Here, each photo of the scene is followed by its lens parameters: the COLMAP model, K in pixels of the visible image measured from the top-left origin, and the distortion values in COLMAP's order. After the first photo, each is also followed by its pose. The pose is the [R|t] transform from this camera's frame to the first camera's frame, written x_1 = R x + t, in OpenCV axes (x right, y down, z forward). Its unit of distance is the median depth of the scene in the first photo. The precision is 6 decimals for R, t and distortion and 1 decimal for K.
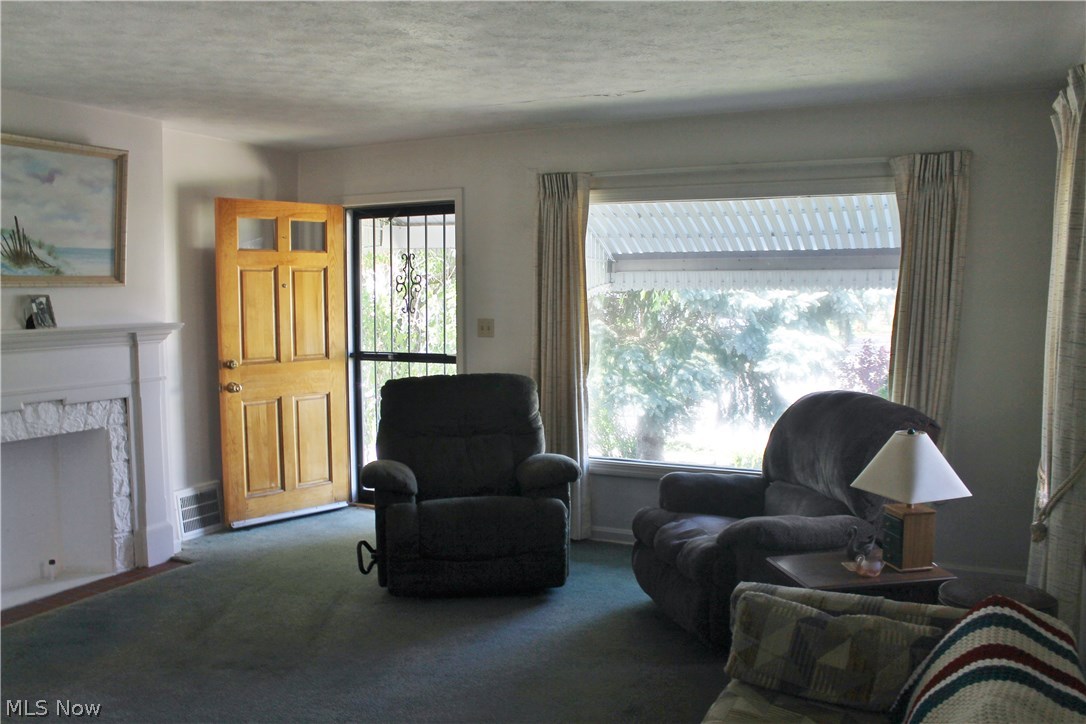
lens RADIAL K [[911.2, 0, 543.7], [0, 911.2, 373.1], [0, 0, 1]] dist [-0.157423, 0.123828]
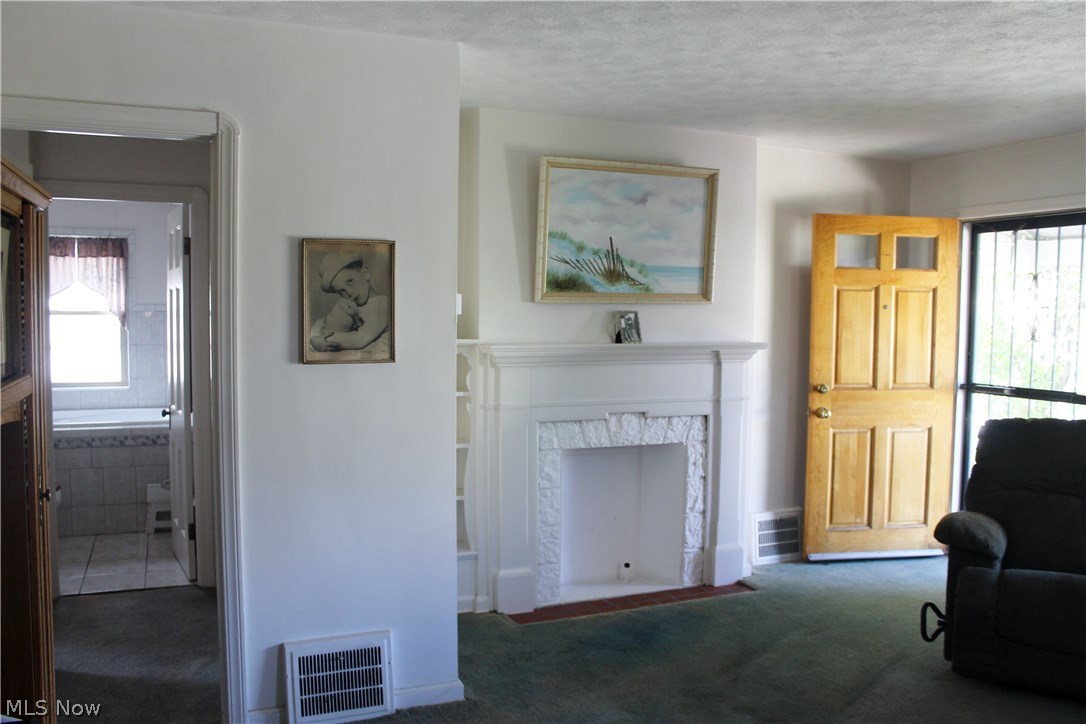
lens RADIAL K [[911.2, 0, 540.9], [0, 911.2, 372.2], [0, 0, 1]] dist [-0.157423, 0.123828]
pose [[0.756797, 0.053605, -0.651449, 0.054077], [-0.068009, 0.997680, 0.003087, -0.011581], [0.650103, 0.041968, 0.758686, 0.100279]]
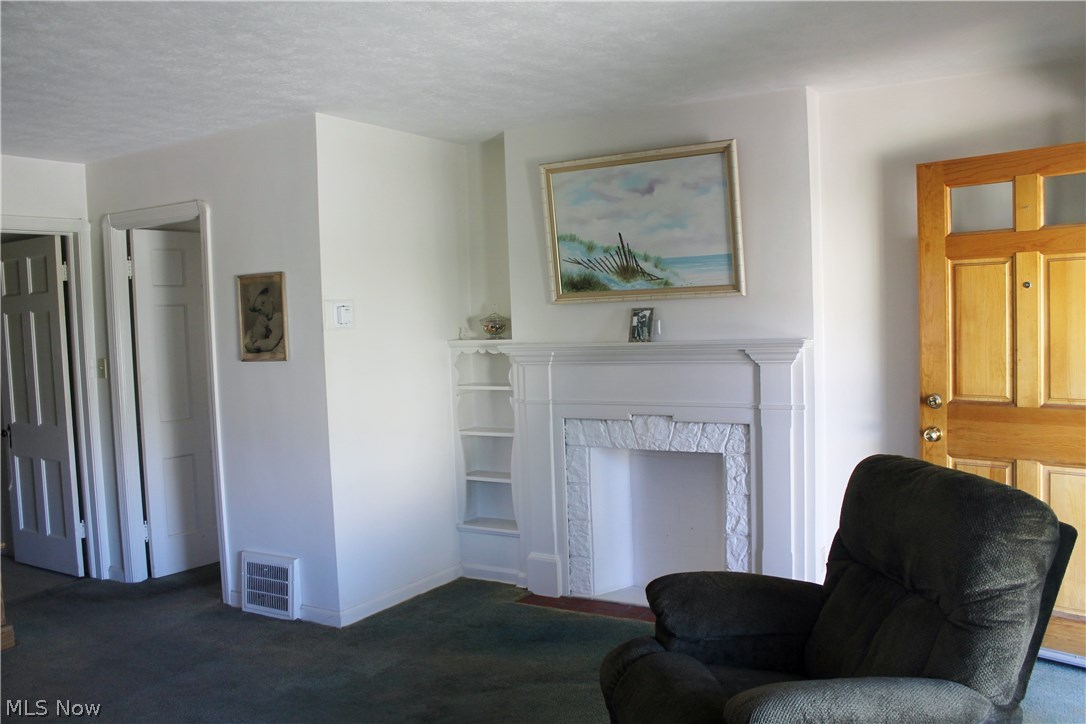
lens RADIAL K [[911.2, 0, 545.5], [0, 911.2, 372.6], [0, 0, 1]] dist [-0.157423, 0.123828]
pose [[-0.074120, 0.071669, -0.994671, 0.434872], [-0.050881, 0.995843, 0.075545, -0.082444], [0.995951, 0.056209, -0.070165, 0.897412]]
